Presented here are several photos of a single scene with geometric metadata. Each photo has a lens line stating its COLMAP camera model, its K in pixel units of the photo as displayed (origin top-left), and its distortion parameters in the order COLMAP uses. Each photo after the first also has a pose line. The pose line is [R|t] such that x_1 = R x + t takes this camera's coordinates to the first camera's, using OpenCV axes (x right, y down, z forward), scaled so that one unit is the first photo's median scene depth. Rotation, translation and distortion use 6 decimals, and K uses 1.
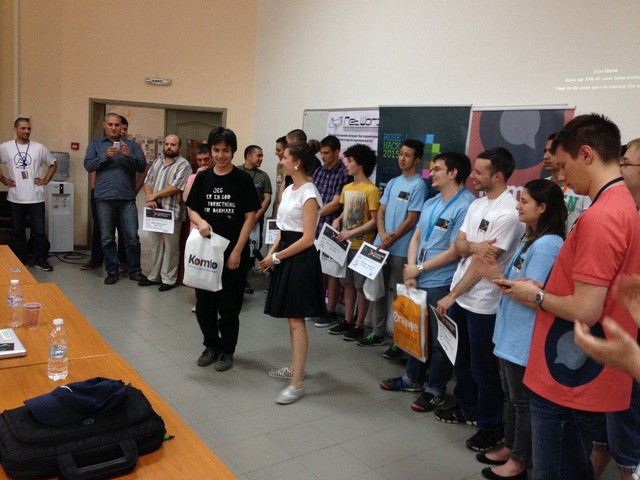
lens RADIAL K [[590.1, 0, 320.3], [0, 590.1, 237.3], [0, 0, 1]] dist [0.121254, -0.204516]
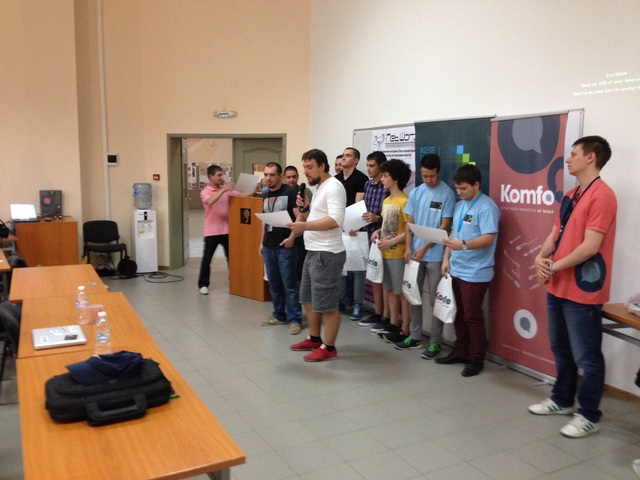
lens RADIAL K [[590.1, 0, 320.3], [0, 590.1, 237.3], [0, 0, 1]] dist [0.121254, -0.204516]
pose [[0.987753, -0.043950, -0.149706, 0.089716], [0.039205, 0.998635, -0.034505, 0.016954], [0.151018, 0.028214, 0.988128, -0.079189]]
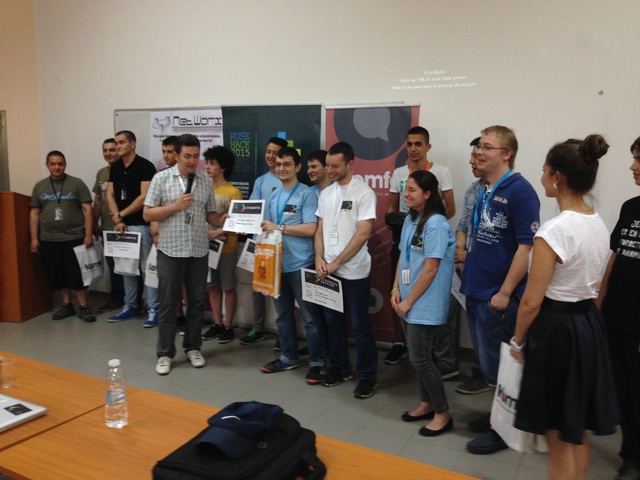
lens RADIAL K [[593.9, 0, 317.5], [0, 593.9, 235.7], [0, 0, 1]] dist [0.113132, -0.187062]
pose [[0.899959, -0.123890, 0.418002, -0.216981], [0.119255, 0.992163, 0.037306, -0.022605], [-0.419348, 0.016275, 0.907680, 0.018849]]
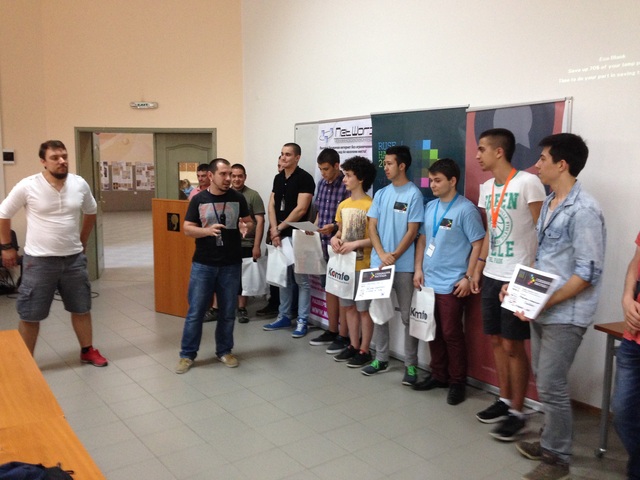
lens RADIAL K [[590.1, 0, 320.3], [0, 590.1, 237.3], [0, 0, 1]] dist [0.121254, -0.204516]
pose [[0.997914, -0.062694, -0.015411, 0.023642], [0.062259, 0.997687, -0.027289, -0.005780], [0.017086, 0.026273, 0.999509, 0.069972]]
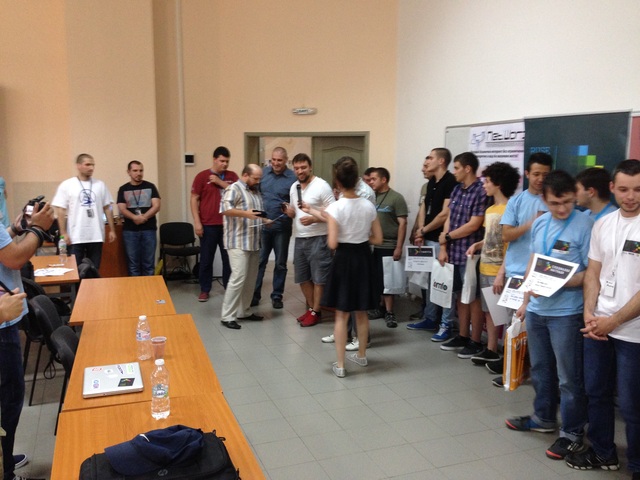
lens RADIAL K [[588.6, 0, 318.8], [0, 588.6, 239.1], [0, 0, 1]] dist [0.137094, -0.238584]
pose [[0.961600, -0.024809, -0.273333, 0.046111], [0.017869, 0.999452, -0.027850, -0.015247], [0.273874, 0.021896, 0.961516, 0.033798]]
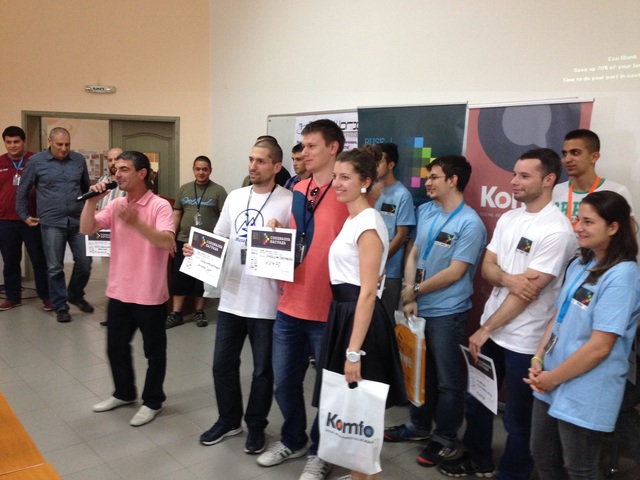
lens RADIAL K [[588.6, 0, 318.8], [0, 588.6, 239.1], [0, 0, 1]] dist [0.137094, -0.238584]
pose [[0.996145, -0.048293, 0.073230, -0.033522], [0.048922, 0.998779, -0.006824, -0.023254], [-0.072811, 0.010381, 0.997292, 0.131945]]
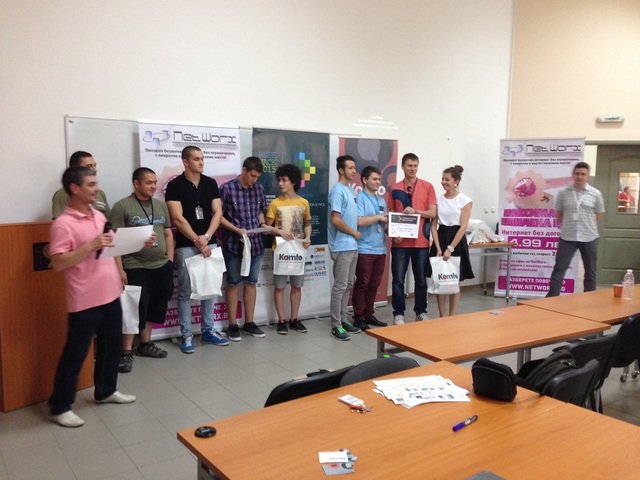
lens RADIAL K [[588.6, 0, 318.8], [0, 588.6, 239.1], [0, 0, 1]] dist [0.137094, -0.238584]
pose [[0.043654, -0.181476, 0.982426, -1.080569], [0.136461, 0.975230, 0.174083, -0.204684], [-0.989683, 0.126464, 0.067337, 0.884769]]
